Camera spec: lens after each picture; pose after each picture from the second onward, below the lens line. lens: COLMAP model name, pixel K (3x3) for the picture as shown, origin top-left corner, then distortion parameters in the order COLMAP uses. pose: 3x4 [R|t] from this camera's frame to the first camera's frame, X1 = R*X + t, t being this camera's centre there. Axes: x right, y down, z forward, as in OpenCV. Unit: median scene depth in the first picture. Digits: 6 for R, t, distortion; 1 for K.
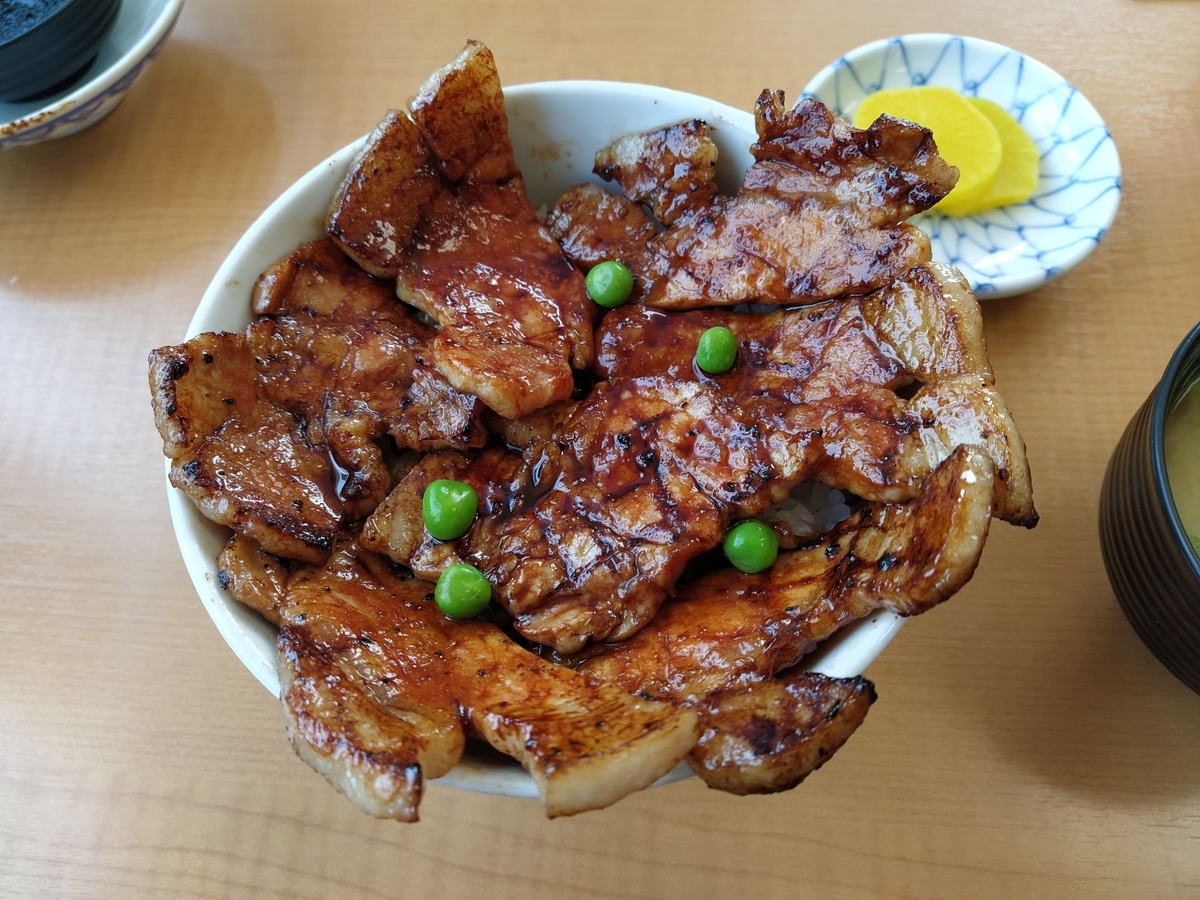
lens RADIAL K [[788.1, 0, 607.5], [0, 788.1, 459.4], [0, 0, 1]] dist [0.045547, -0.055141]
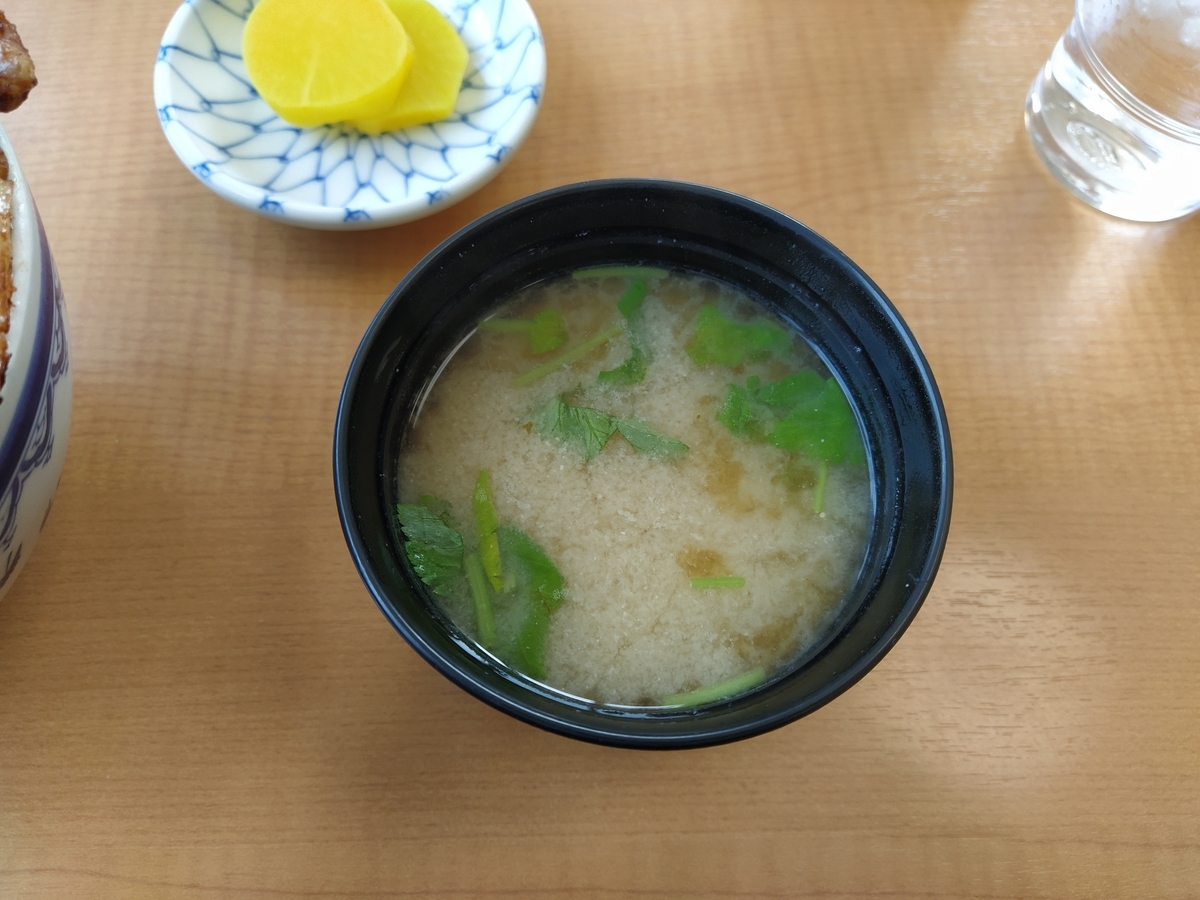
lens RADIAL K [[647.9, 0, 600.0], [0, 647.9, 424.5], [0, 0, 1]] dist [0.012729, -0.011047]
pose [[0.996561, -0.043033, 0.070818, 0.857322], [0.036507, 0.995182, 0.090999, -0.057770], [-0.074392, -0.088101, 0.993330, 0.326354]]
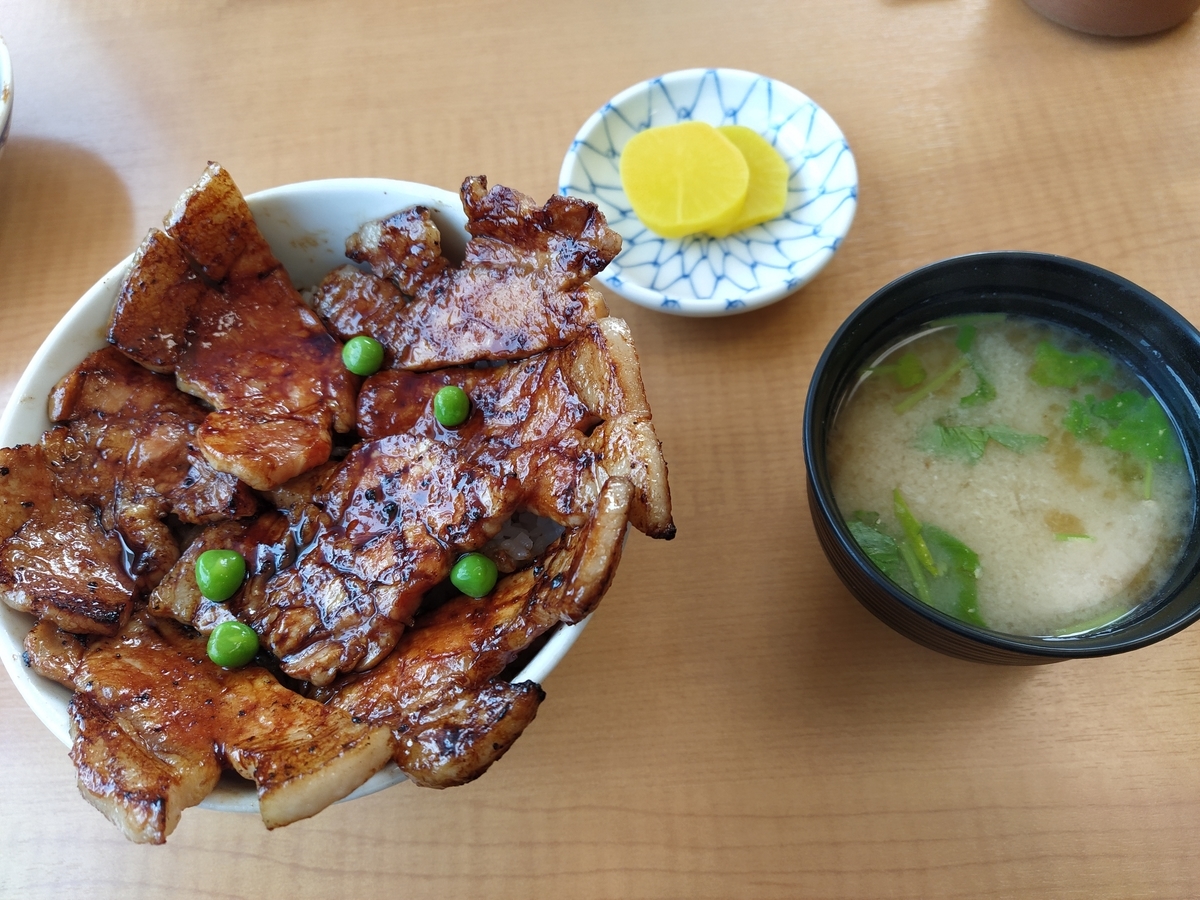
lens RADIAL K [[788.1, 0, 625.0], [0, 788.1, 447.3], [0, 0, 1]] dist [0.045547, -0.055141]
pose [[0.992826, -0.119330, 0.007527, 0.359466], [0.119206, 0.992753, 0.015208, -0.061860], [-0.009287, -0.014201, 0.999856, -0.159652]]
